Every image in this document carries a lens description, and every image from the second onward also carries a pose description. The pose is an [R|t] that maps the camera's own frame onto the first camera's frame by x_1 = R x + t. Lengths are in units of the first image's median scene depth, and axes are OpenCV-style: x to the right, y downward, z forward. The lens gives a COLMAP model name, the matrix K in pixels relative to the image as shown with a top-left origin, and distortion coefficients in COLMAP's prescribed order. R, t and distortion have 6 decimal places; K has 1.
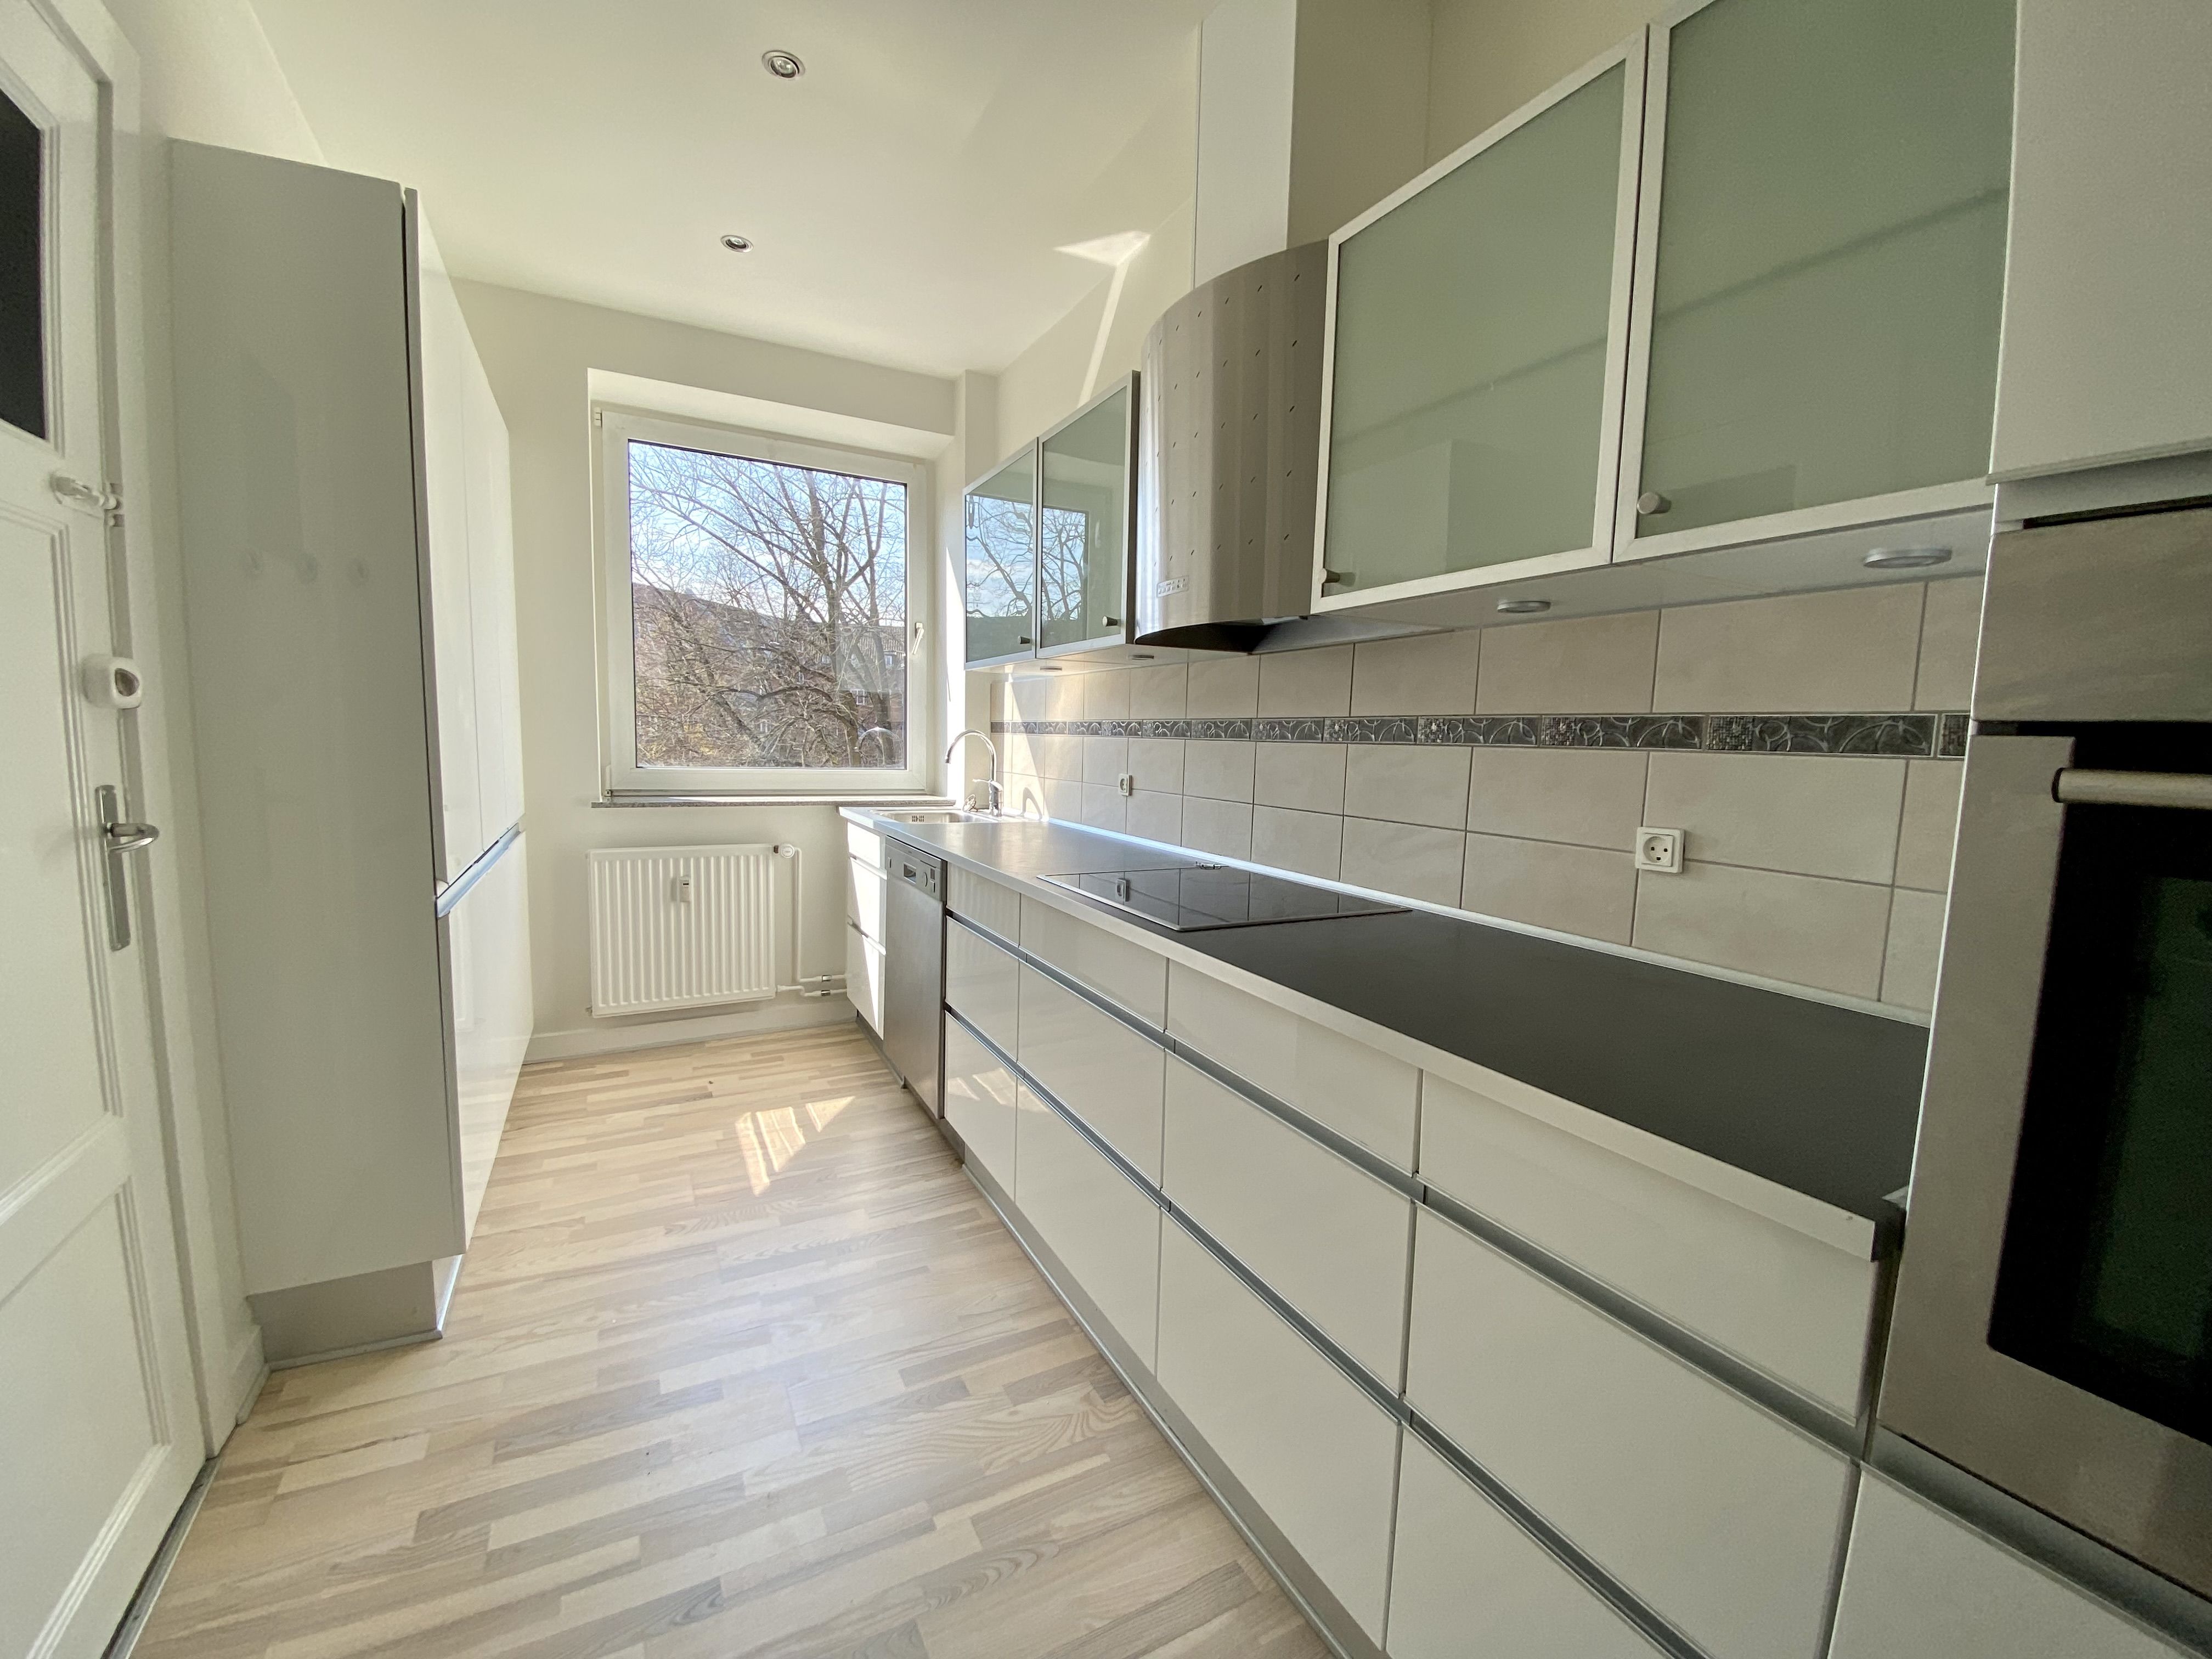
lens RADIAL K [[903.3, 0, 1122.0], [0, 903.3, 823.5], [0, 0, 1]] dist [-0.027163, -0.002665]
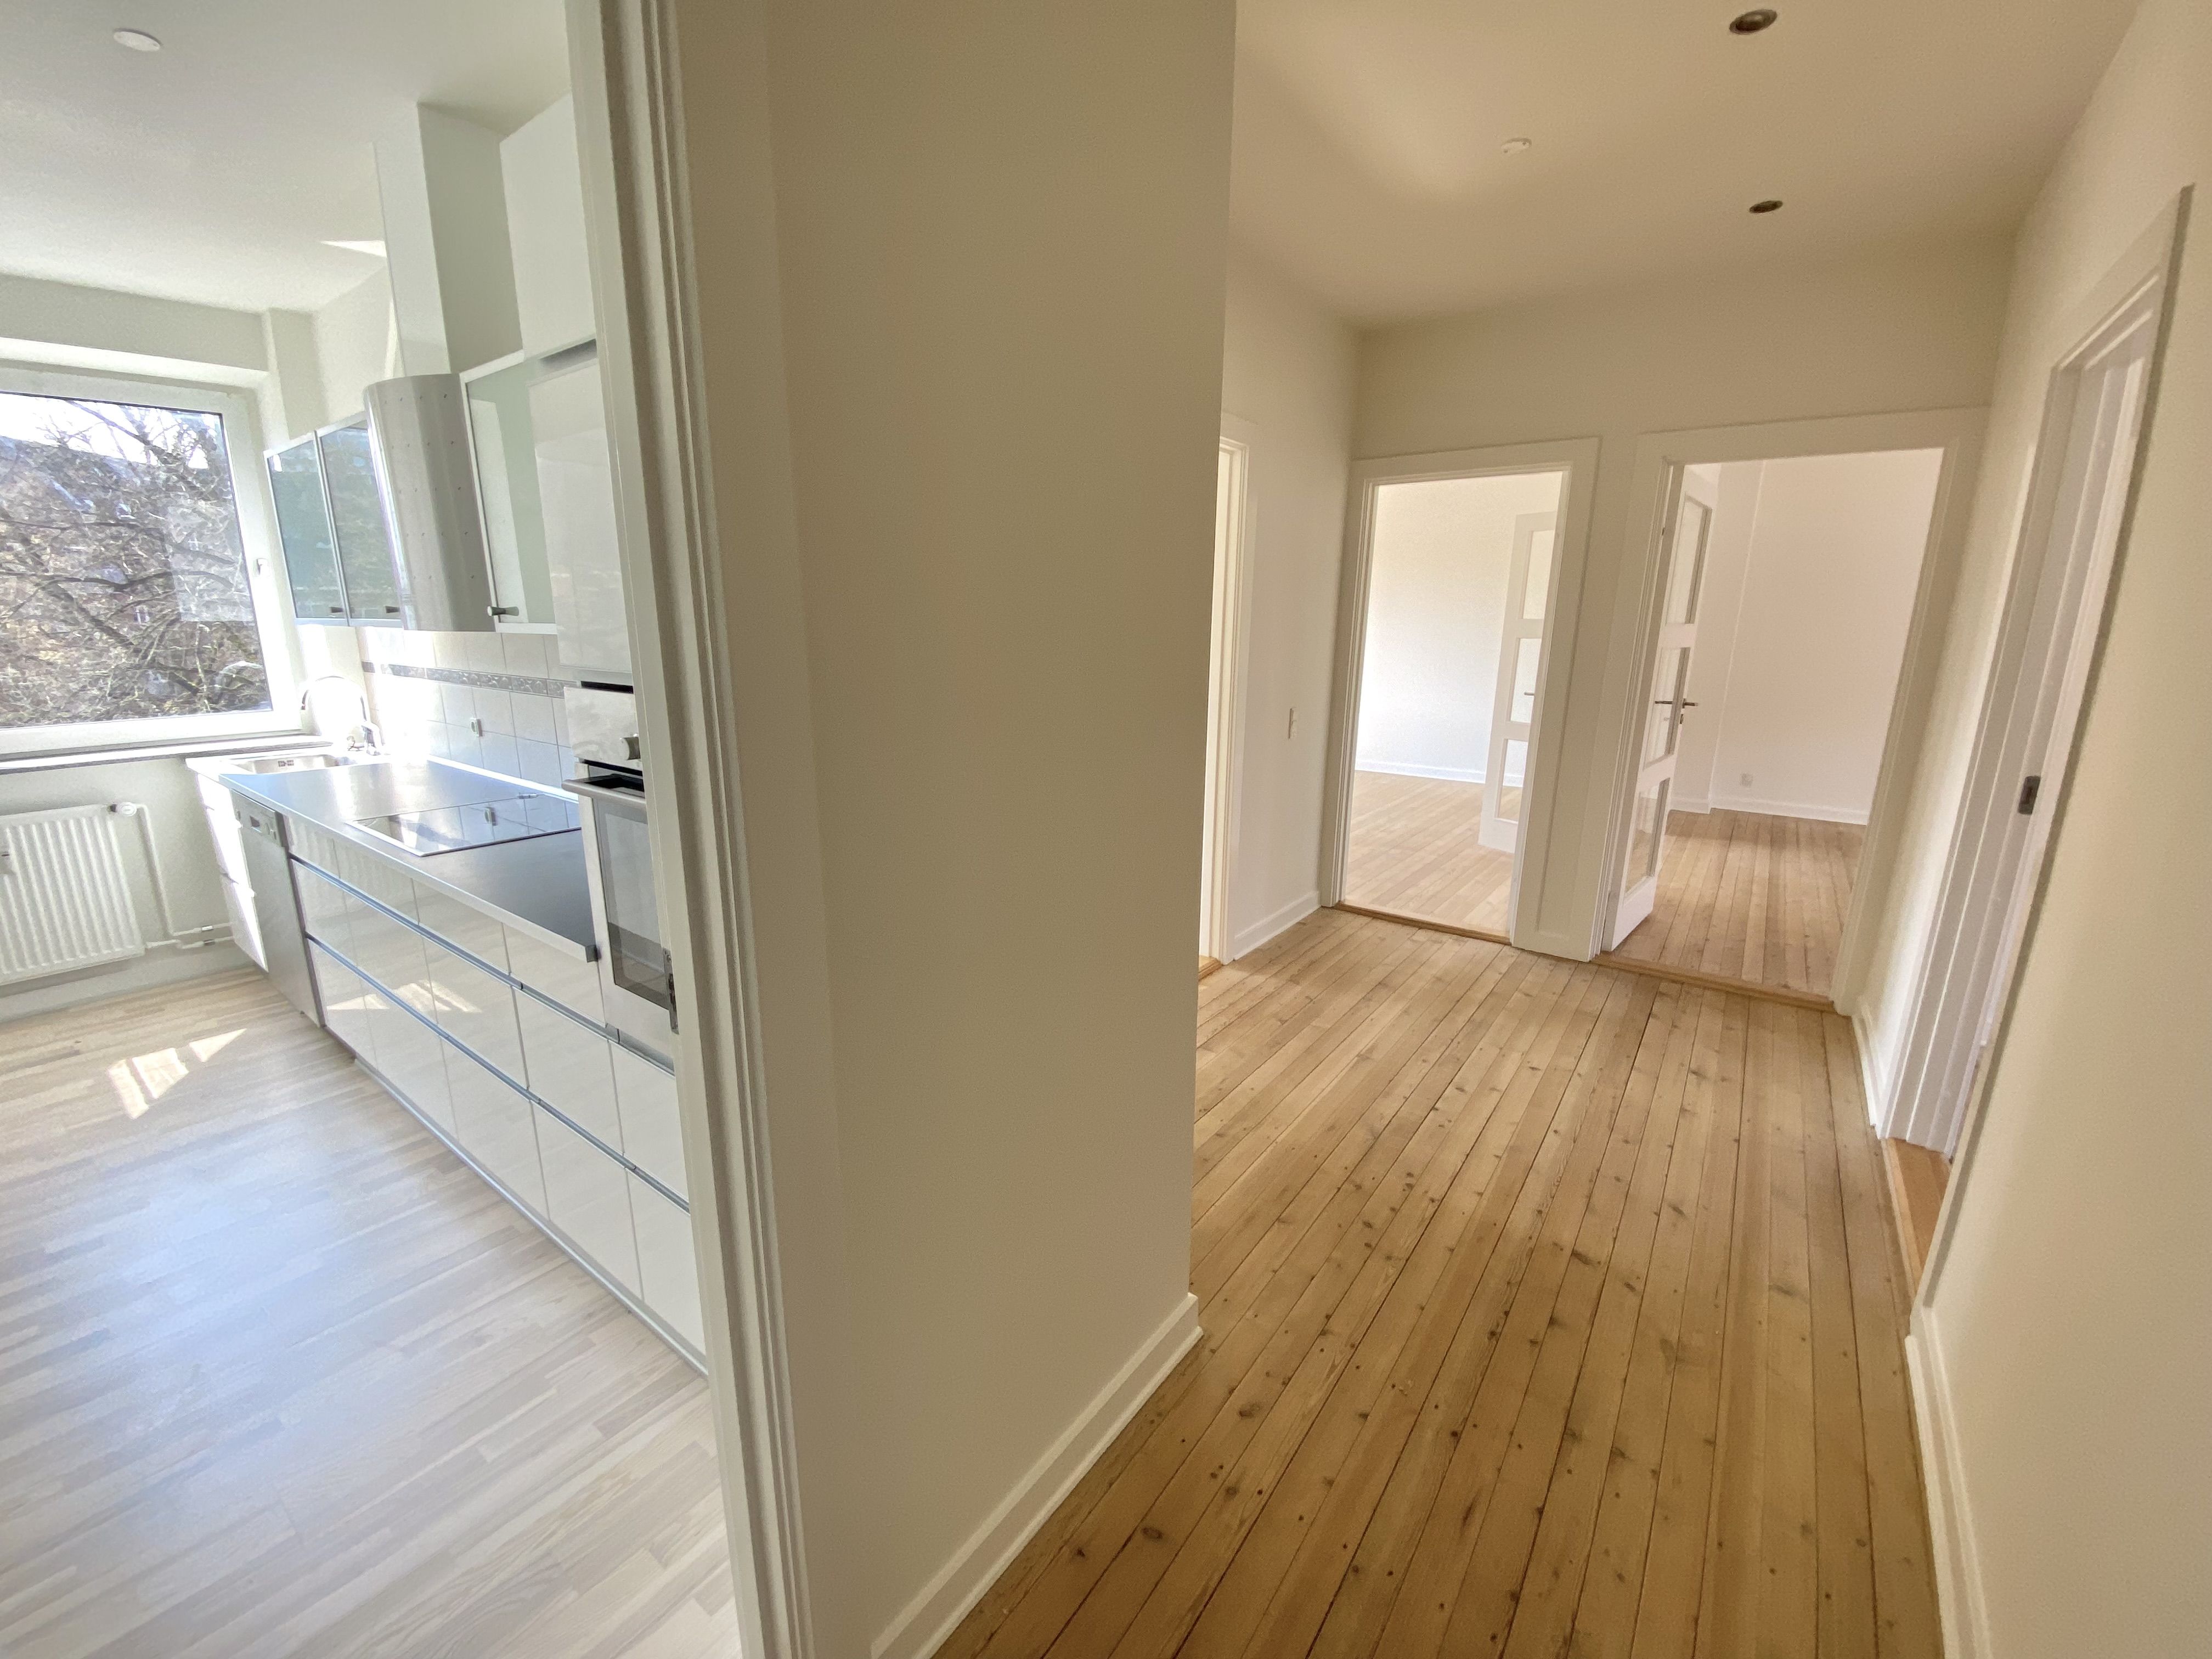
lens RADIAL K [[903.3, 0, 1118.1], [0, 903.3, 849.9], [0, 0, 1]] dist [-0.027163, -0.002665]
pose [[0.900248, -0.117000, 0.419362, 0.230317], [0.049088, 0.984350, 0.169251, -0.037595], [-0.432601, -0.131782, 0.891902, -0.371413]]
